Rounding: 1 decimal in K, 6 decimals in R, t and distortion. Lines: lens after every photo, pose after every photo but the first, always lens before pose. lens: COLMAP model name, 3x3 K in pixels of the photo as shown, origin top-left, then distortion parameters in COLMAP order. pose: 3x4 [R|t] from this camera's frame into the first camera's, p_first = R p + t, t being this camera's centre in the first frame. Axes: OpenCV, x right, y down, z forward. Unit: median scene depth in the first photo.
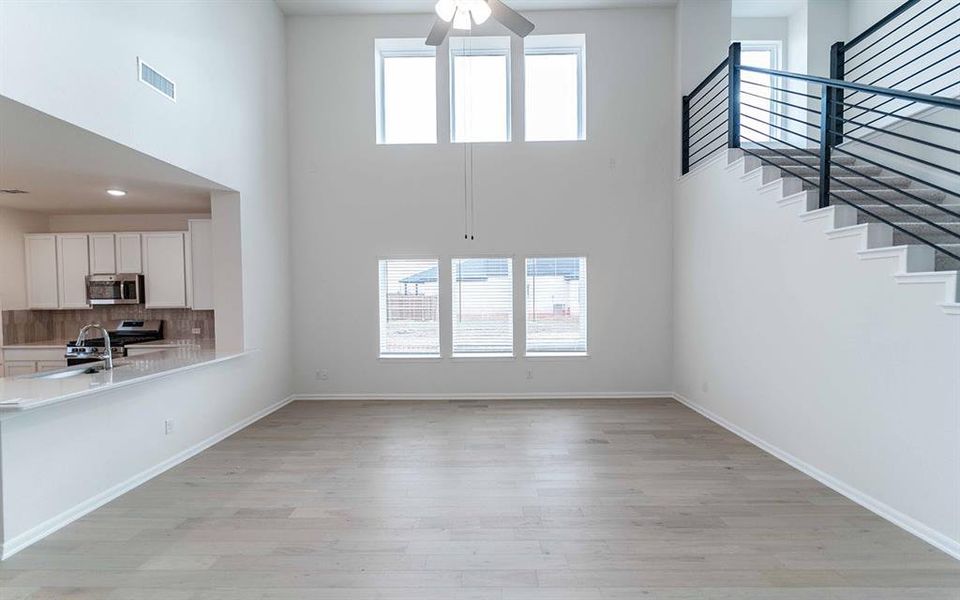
lens RADIAL K [[387.8, 0, 477.8], [0, 387.8, 303.5], [0, 0, 1]] dist [-0.000842, -0.000041]
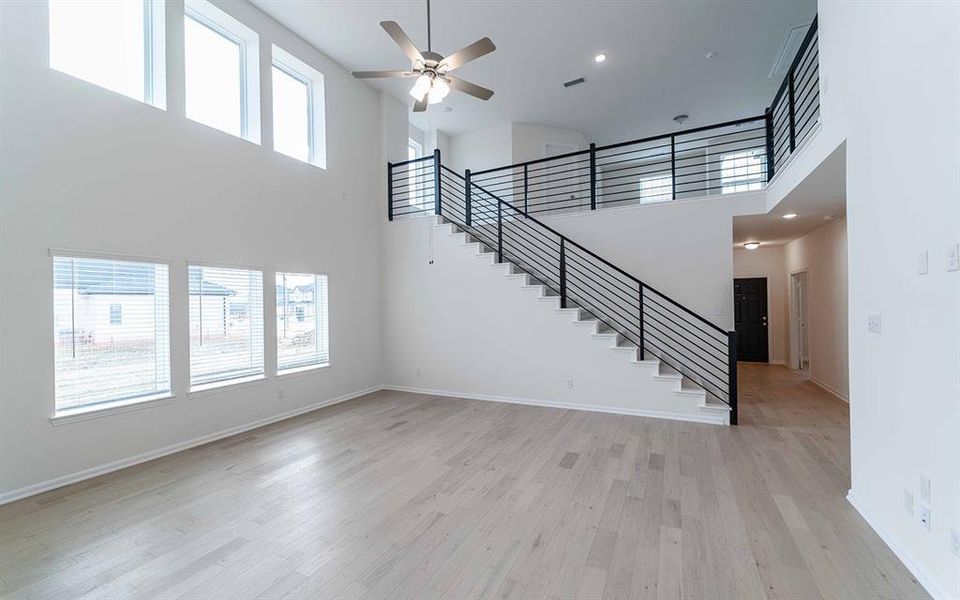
lens RADIAL K [[387.8, 0, 477.8], [0, 387.8, 303.5], [0, 0, 1]] dist [-0.000842, -0.000041]
pose [[0.428833, 0.007534, 0.903352, -0.535140], [0.038307, 0.998914, -0.026516, 0.004634], [-0.902571, 0.045976, 0.428079, 0.151481]]
